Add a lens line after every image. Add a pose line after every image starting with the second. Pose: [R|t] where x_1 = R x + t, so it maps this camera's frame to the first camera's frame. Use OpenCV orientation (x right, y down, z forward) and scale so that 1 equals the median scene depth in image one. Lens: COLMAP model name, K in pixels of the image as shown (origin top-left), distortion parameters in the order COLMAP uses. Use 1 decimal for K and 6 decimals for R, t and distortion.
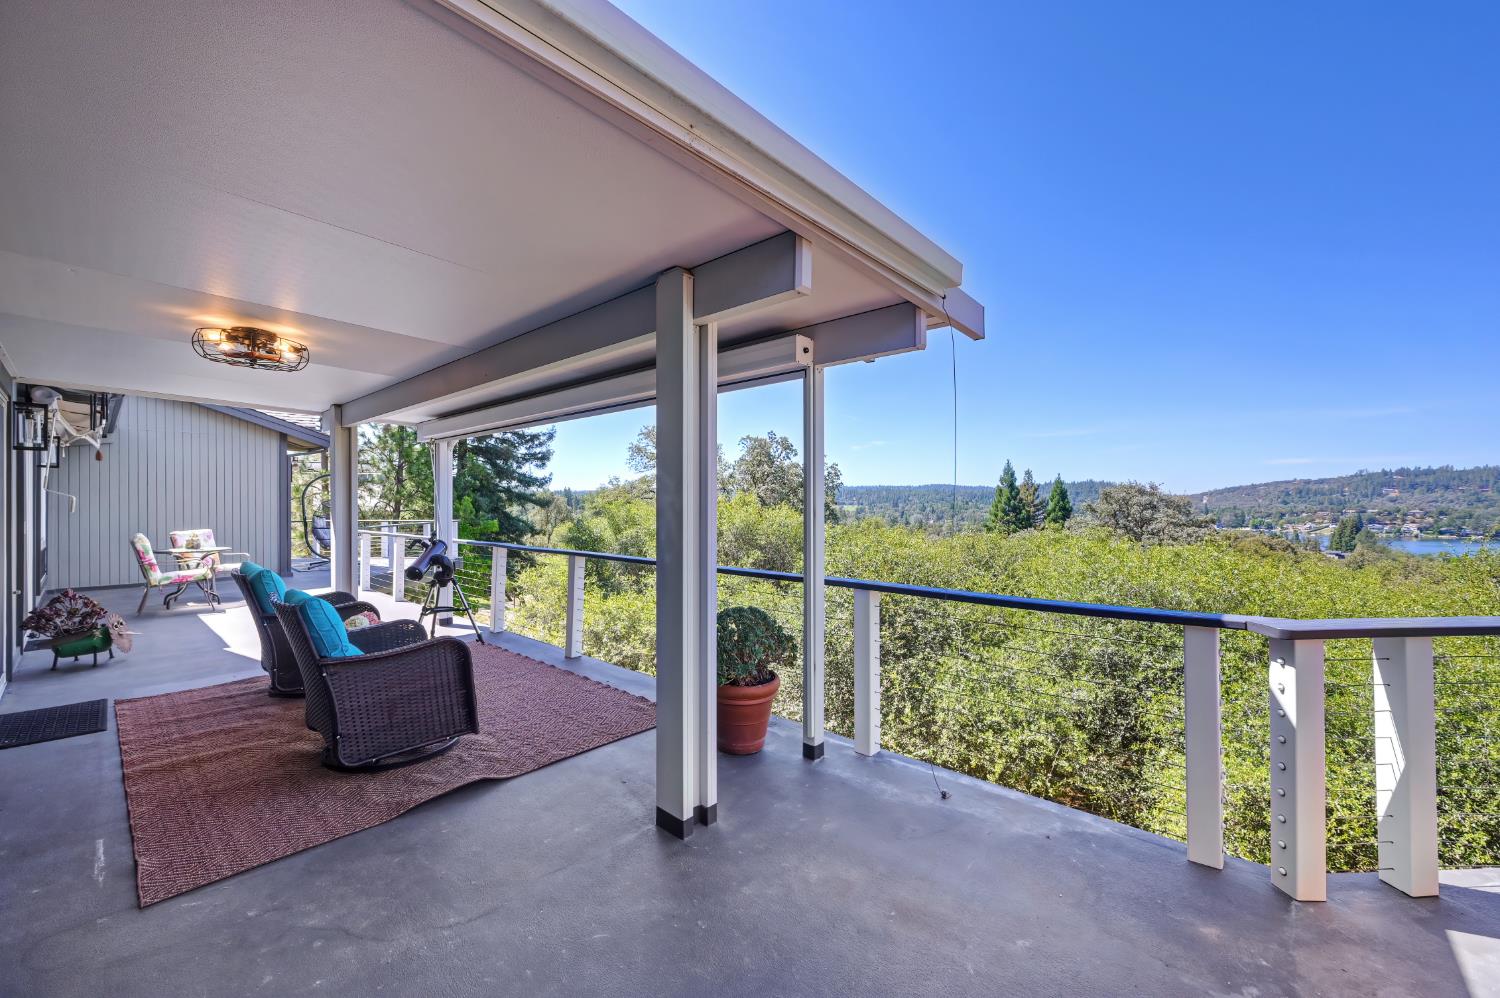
lens RADIAL K [[593.0, 0, 760.3], [0, 593.0, 501.6], [0, 0, 1]] dist [-0.001111, -0.000233]
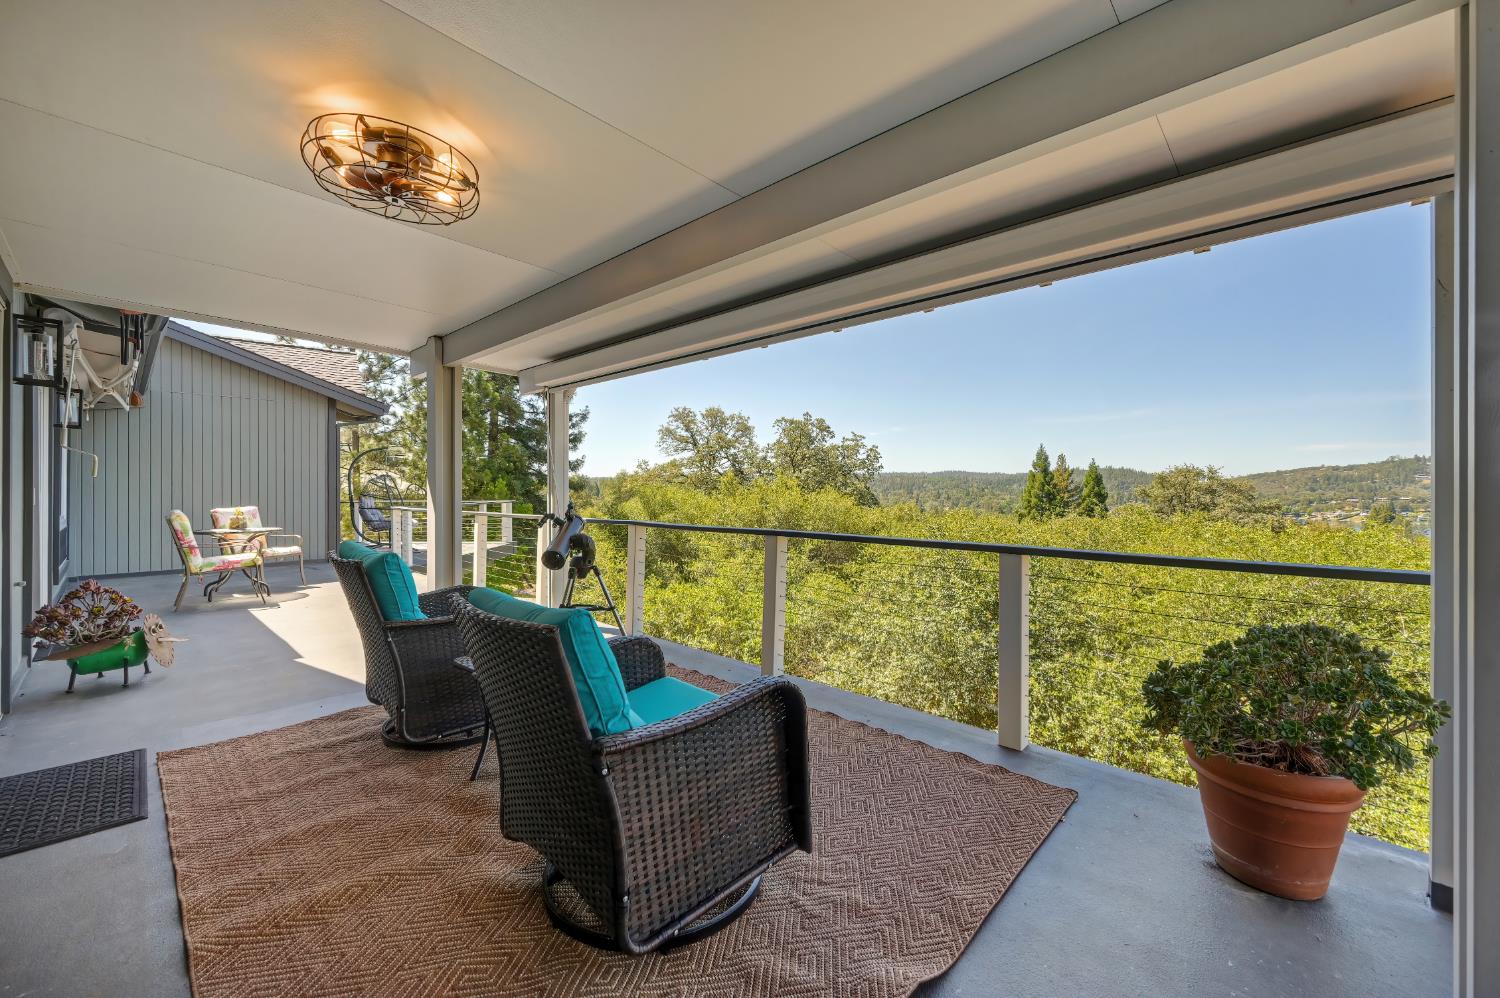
lens RADIAL K [[593.0, 0, 754.2], [0, 593.0, 486.6], [0, 0, 1]] dist [-0.001111, -0.000233]
pose [[0.999692, 0.000336, -0.024819, -0.157293], [-0.000427, 0.999993, -0.003676, 0.016881], [0.024817, 0.003685, 0.999685, 0.137157]]
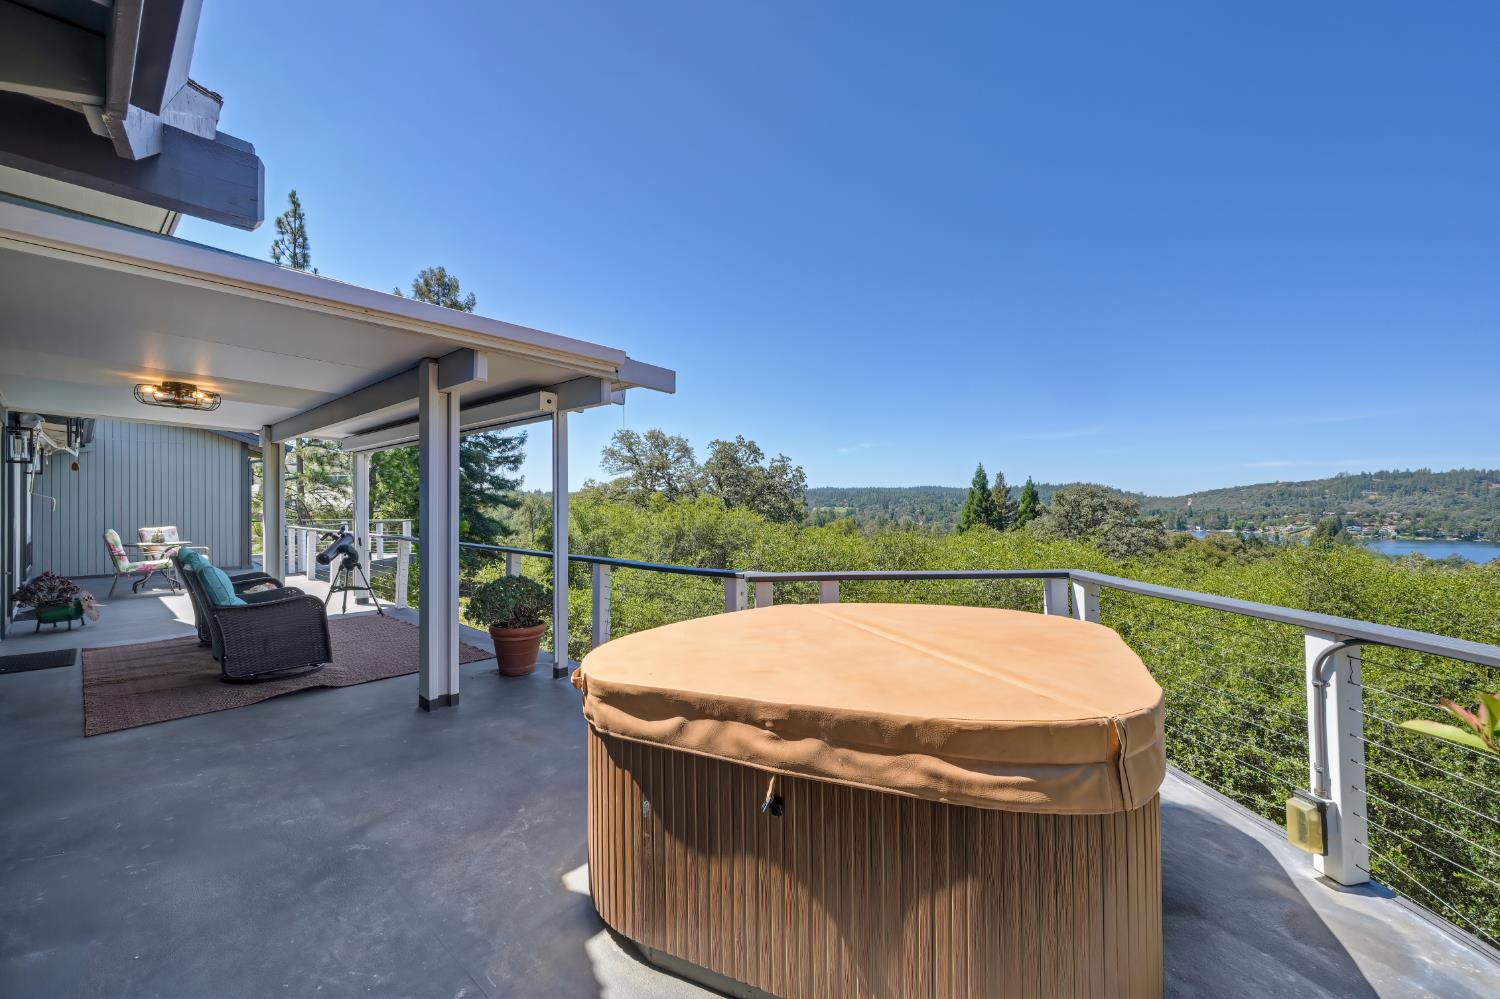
lens RADIAL K [[592.4, 0, 763.7], [0, 592.4, 502.0], [0, 0, 1]] dist [-0.001229, -0.000084]
pose [[0.999915, 0.001095, 0.013010, 0.172409], [-0.001070, 0.999997, -0.001975, -0.000316], [-0.013012, 0.001961, 0.999913, -0.143210]]
